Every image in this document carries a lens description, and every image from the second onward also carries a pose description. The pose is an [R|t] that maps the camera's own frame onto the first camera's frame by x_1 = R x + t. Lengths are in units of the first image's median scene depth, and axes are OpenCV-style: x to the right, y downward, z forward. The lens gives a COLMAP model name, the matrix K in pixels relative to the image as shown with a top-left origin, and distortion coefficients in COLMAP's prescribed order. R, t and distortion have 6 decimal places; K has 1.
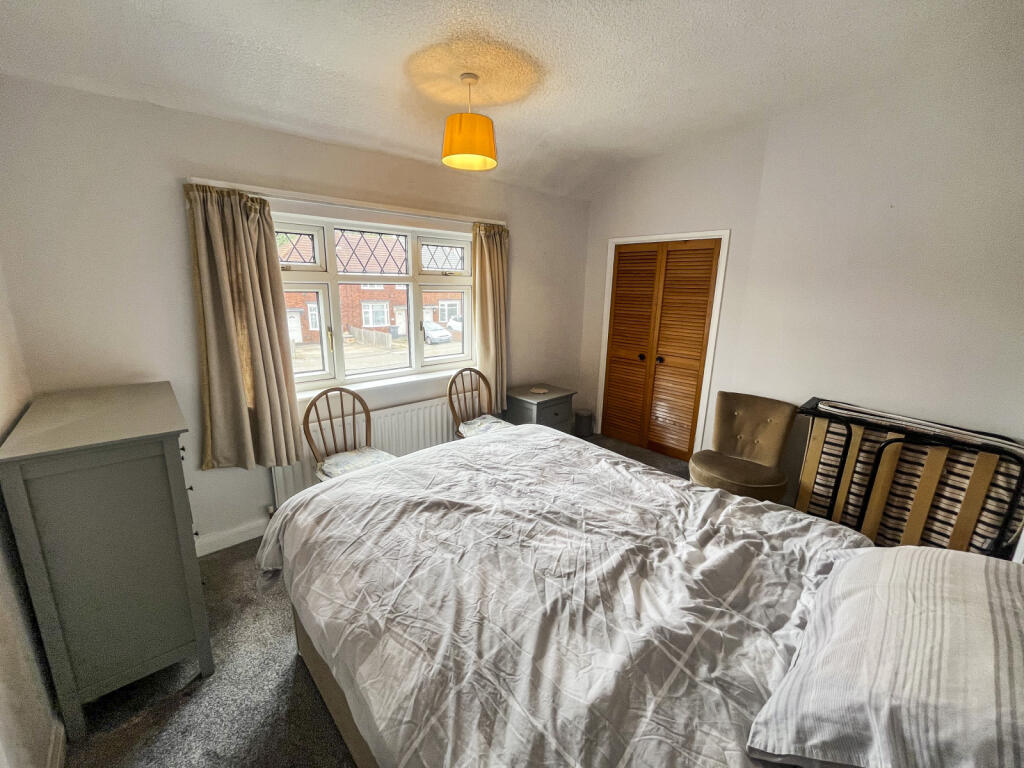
lens RADIAL K [[410.7, 0, 501.2], [0, 410.7, 379.4], [0, 0, 1]] dist [0.000490, -0.000073]
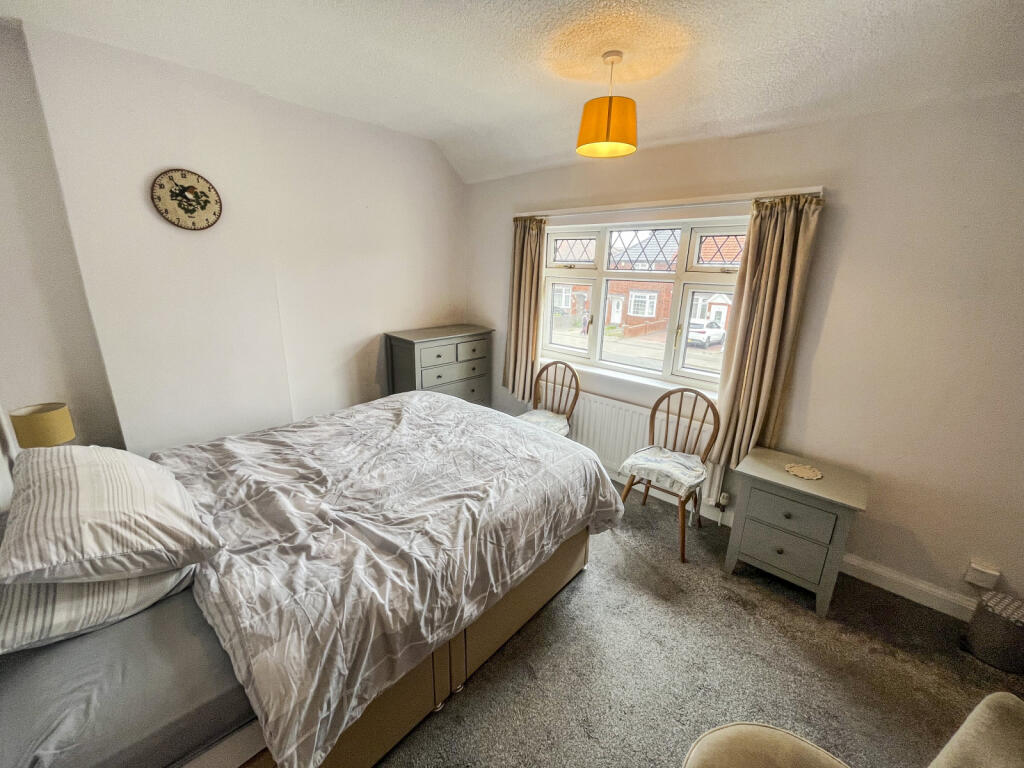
lens RADIAL K [[412.1, 0, 512.0], [0, 412.1, 384.0], [0, 0, 1]] dist [-0.026400, 0.000008]
pose [[0.096342, 0.255906, -0.961889, 0.963246], [-0.252728, 0.941003, 0.225037, -0.190210], [0.962729, 0.221415, 0.155333, 0.808764]]
